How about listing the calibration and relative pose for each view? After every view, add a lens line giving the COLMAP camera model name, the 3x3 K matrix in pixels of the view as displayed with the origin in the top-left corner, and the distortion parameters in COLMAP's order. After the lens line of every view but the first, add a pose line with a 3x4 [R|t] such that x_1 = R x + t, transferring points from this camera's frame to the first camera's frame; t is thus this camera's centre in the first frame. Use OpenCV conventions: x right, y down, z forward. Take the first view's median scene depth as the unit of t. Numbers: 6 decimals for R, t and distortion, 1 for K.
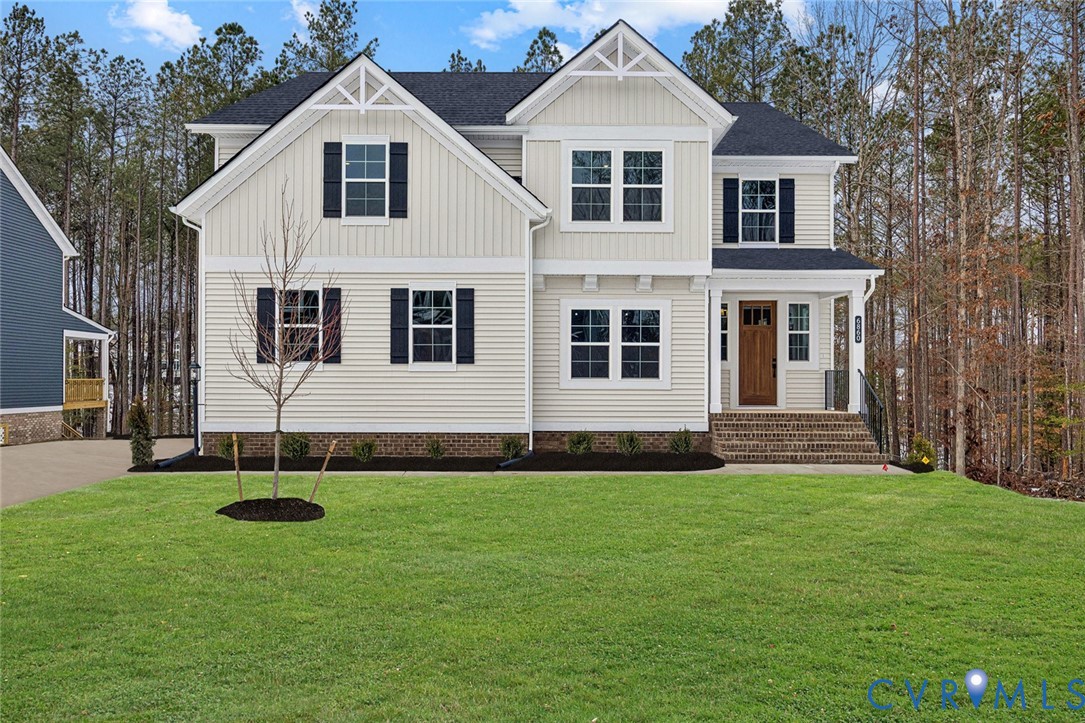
lens RADIAL K [[721.4, 0, 543.4], [0, 721.4, 367.4], [0, 0, 1]] dist [-0.004823, -0.000132]
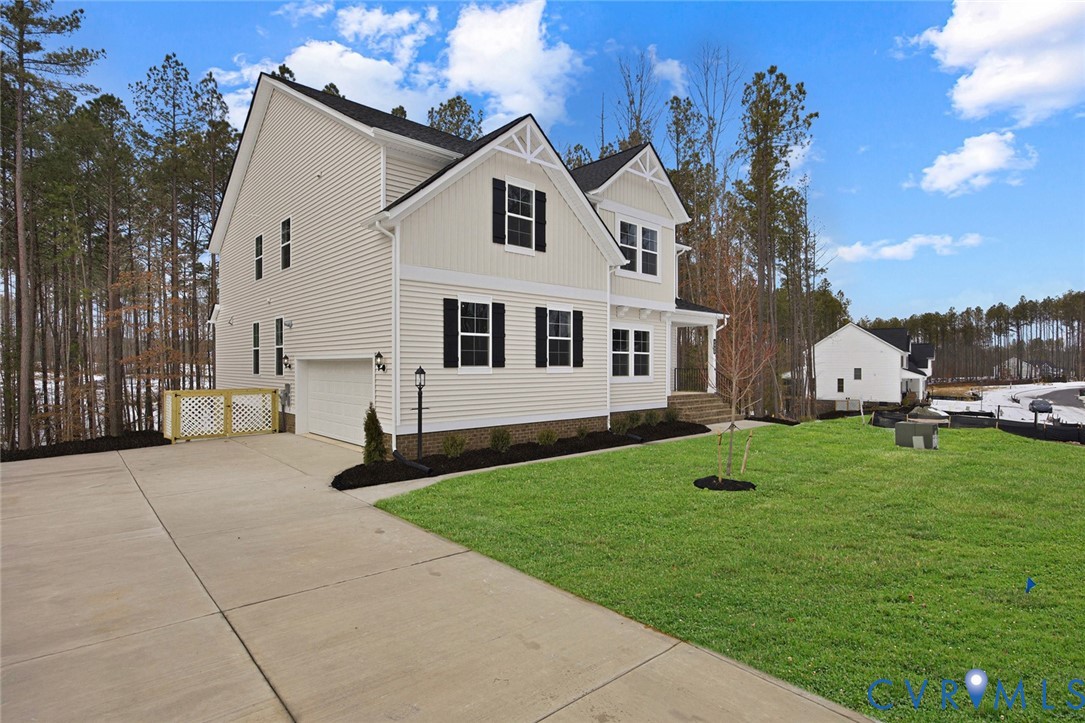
lens RADIAL K [[553.2, 0, 543.7], [0, 553.2, 356.5], [0, 0, 1]] dist [-0.004518, -0.000077]
pose [[0.730843, 0.004108, 0.682533, -0.836335], [0.007388, 0.999876, -0.013928, -0.010566], [-0.682506, 0.015221, 0.730722, 0.290824]]
